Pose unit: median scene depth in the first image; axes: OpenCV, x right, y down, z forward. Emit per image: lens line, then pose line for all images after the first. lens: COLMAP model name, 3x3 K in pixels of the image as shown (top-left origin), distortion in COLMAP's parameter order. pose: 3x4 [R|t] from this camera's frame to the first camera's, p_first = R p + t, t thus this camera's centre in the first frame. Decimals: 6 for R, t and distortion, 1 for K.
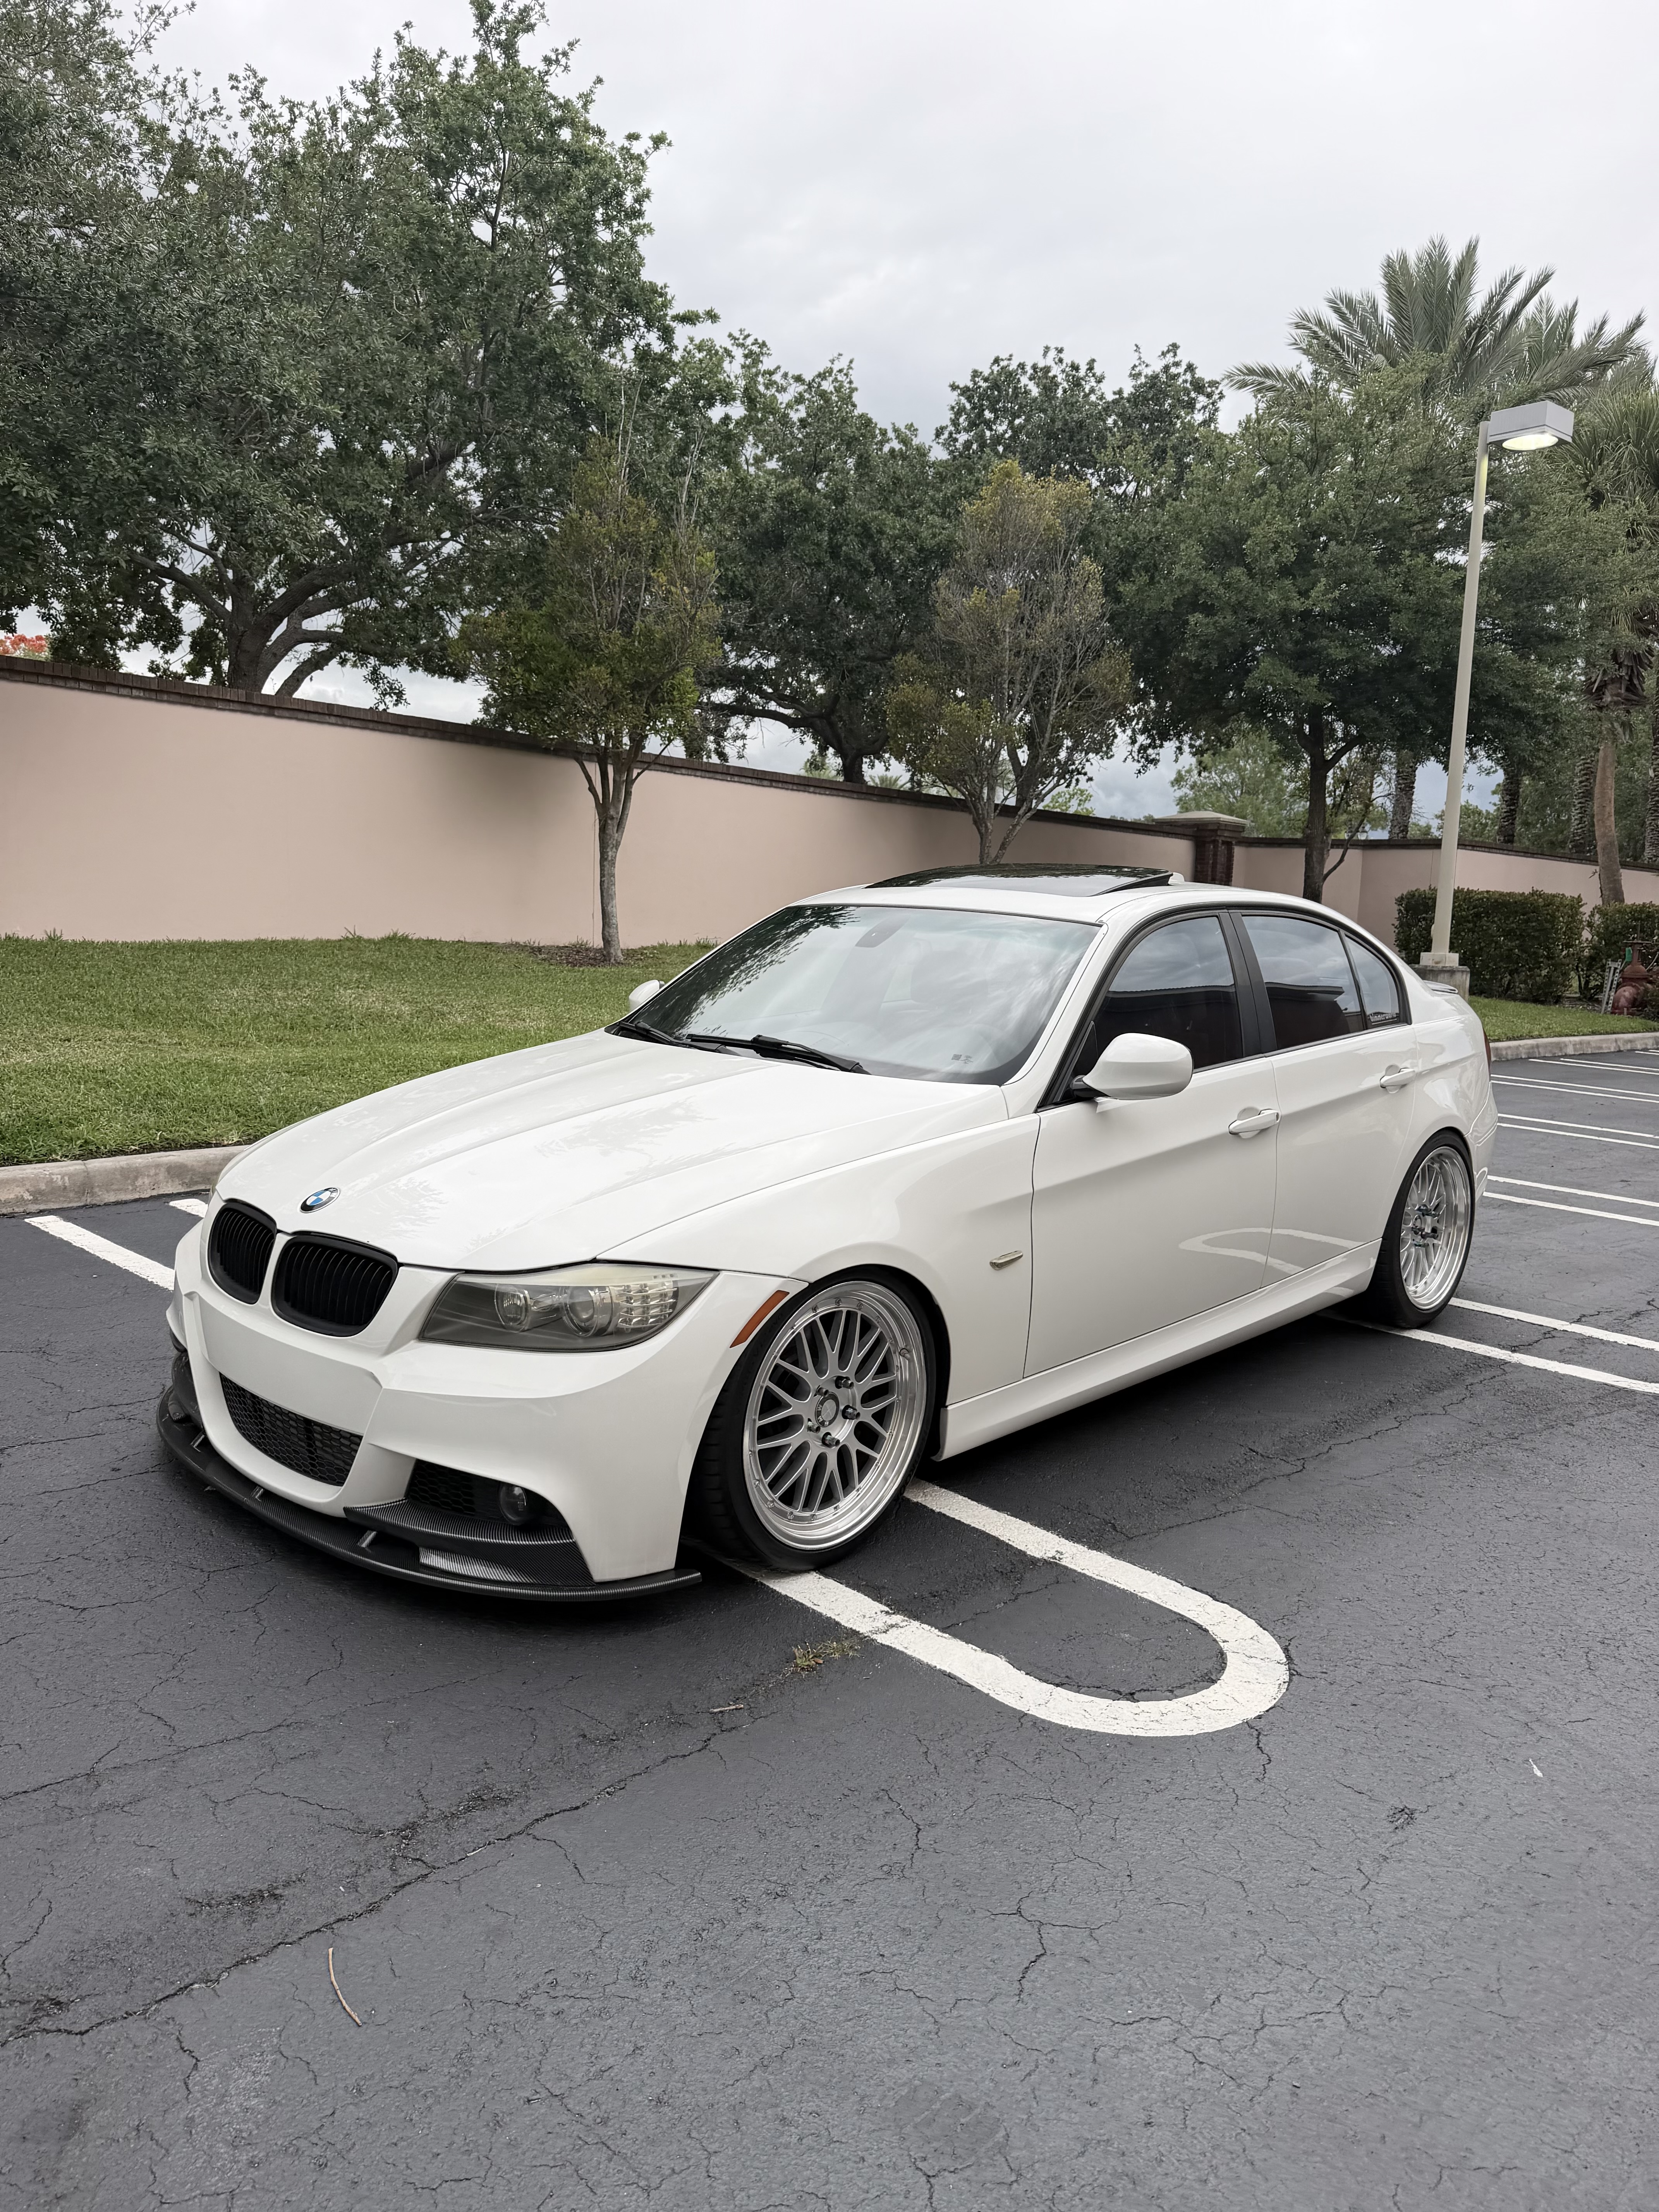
lens RADIAL K [[1599.2, 0, 823.9], [0, 1599.2, 1118.9], [0, 0, 1]] dist [0.005952, -0.017611]
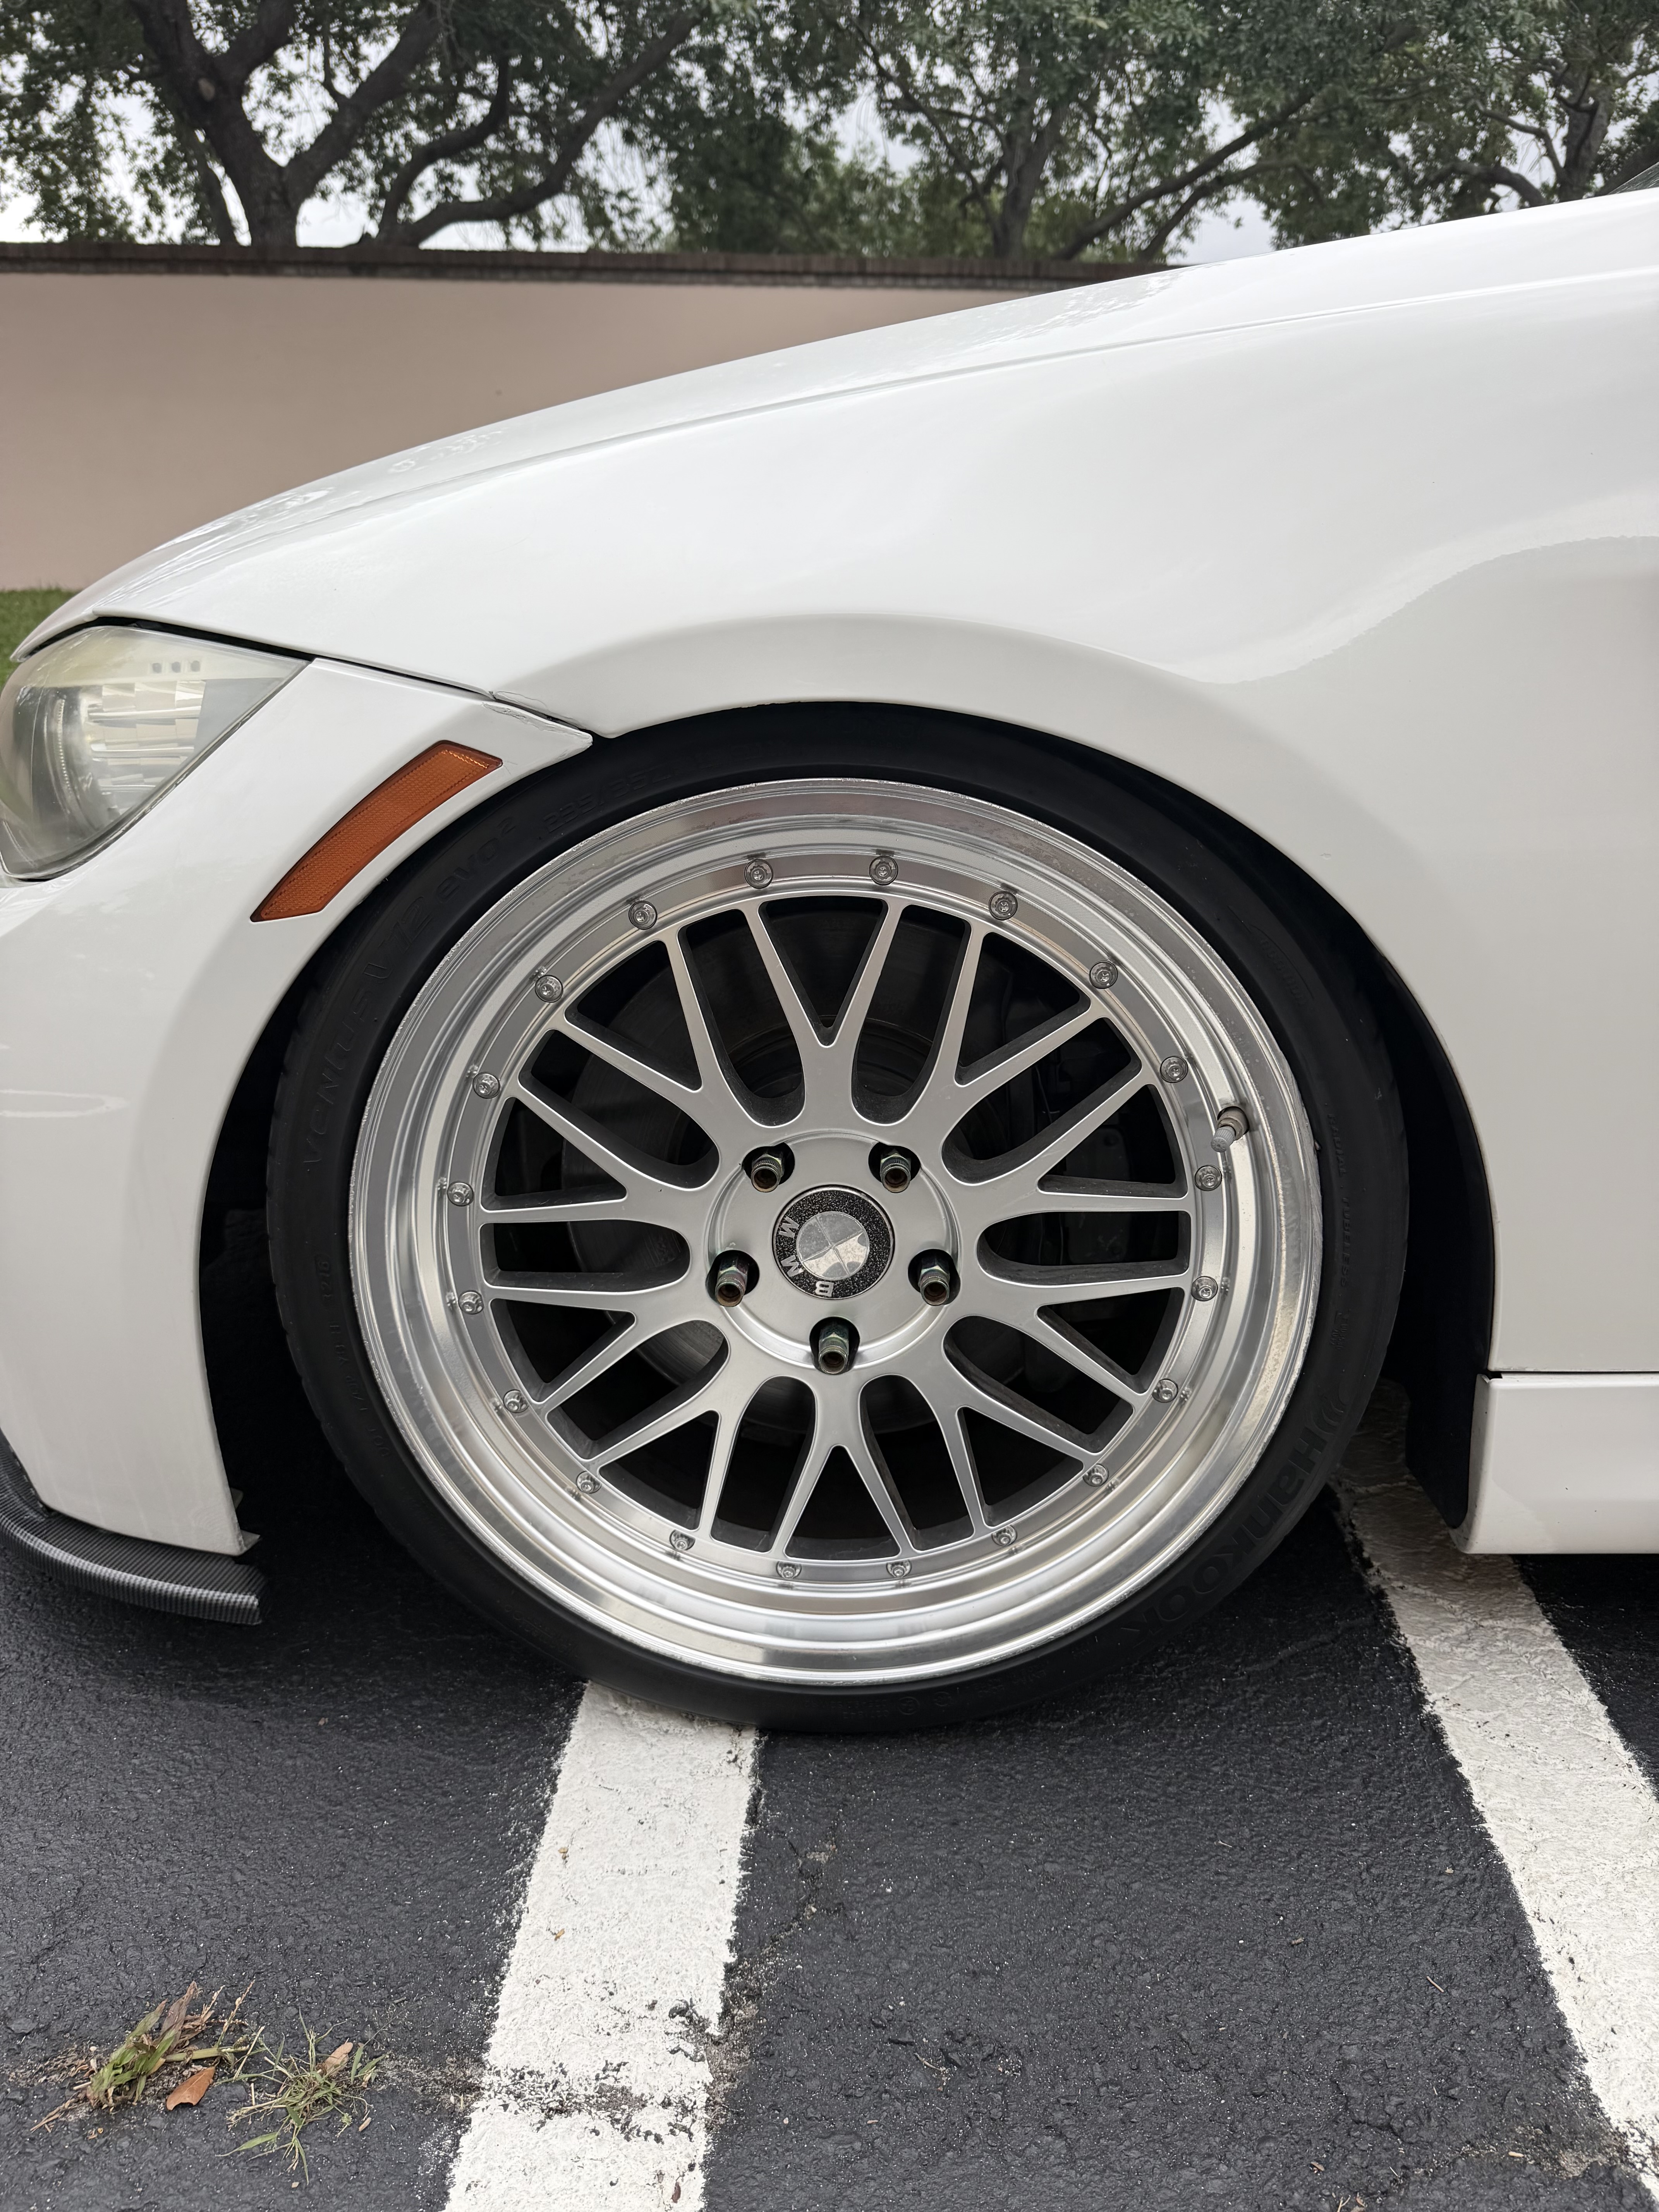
lens RADIAL K [[1599.2, 0, 826.4], [0, 1599.2, 1112.9], [0, 0, 1]] dist [0.005952, -0.017611]
pose [[0.667273, 0.205292, -0.715962, 0.206873], [-0.087798, 0.976242, 0.198097, 0.104270], [0.739620, -0.069325, 0.669445, 0.826438]]
